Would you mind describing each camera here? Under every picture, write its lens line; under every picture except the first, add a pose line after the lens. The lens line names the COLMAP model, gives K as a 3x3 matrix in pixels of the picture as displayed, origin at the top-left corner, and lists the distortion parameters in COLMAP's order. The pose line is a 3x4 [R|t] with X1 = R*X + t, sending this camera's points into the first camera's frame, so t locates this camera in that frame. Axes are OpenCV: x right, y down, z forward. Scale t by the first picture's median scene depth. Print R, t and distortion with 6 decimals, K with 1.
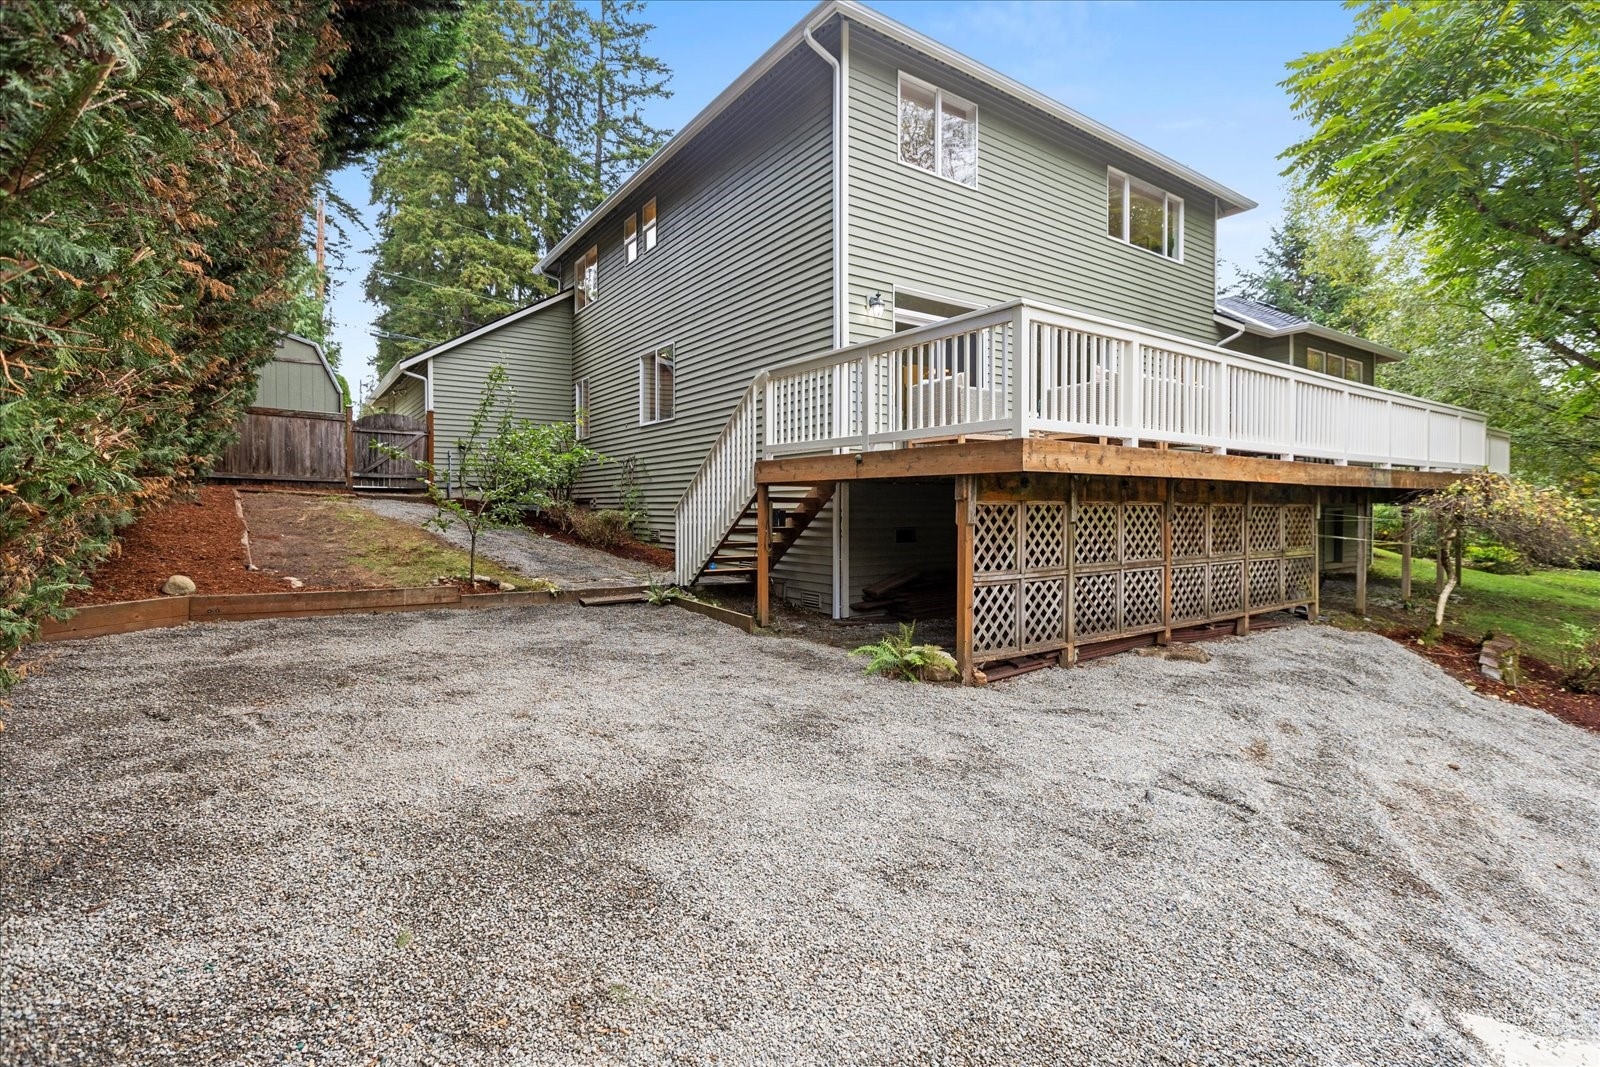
lens RADIAL K [[736.2, 0, 796.1], [0, 736.2, 519.4], [0, 0, 1]] dist [-0.021782, -0.000532]
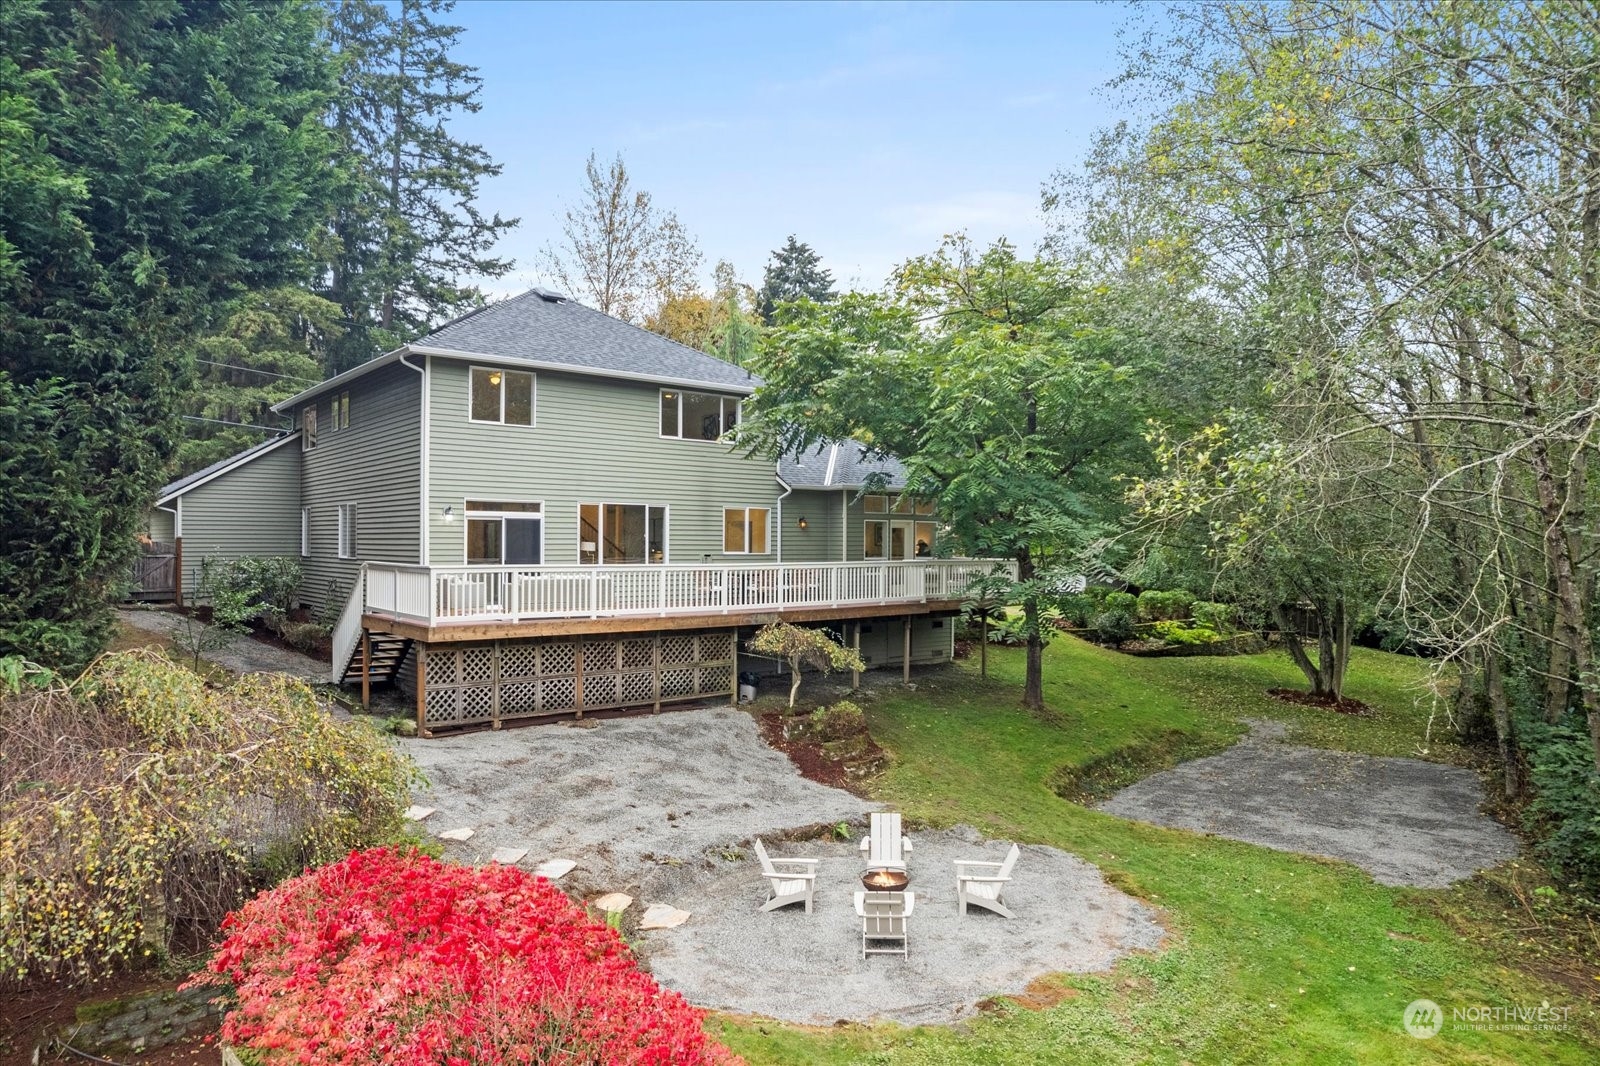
lens RADIAL K [[992.1, 0, 803.2], [0, 992.1, 541.8], [0, 0, 1]] dist [-0.052283, 0.004180]
pose [[0.995989, 0.004039, 0.089382, 0.852803], [-0.002542, 0.999855, -0.016859, -0.235340], [-0.089437, 0.016564, 0.995855, -1.539395]]
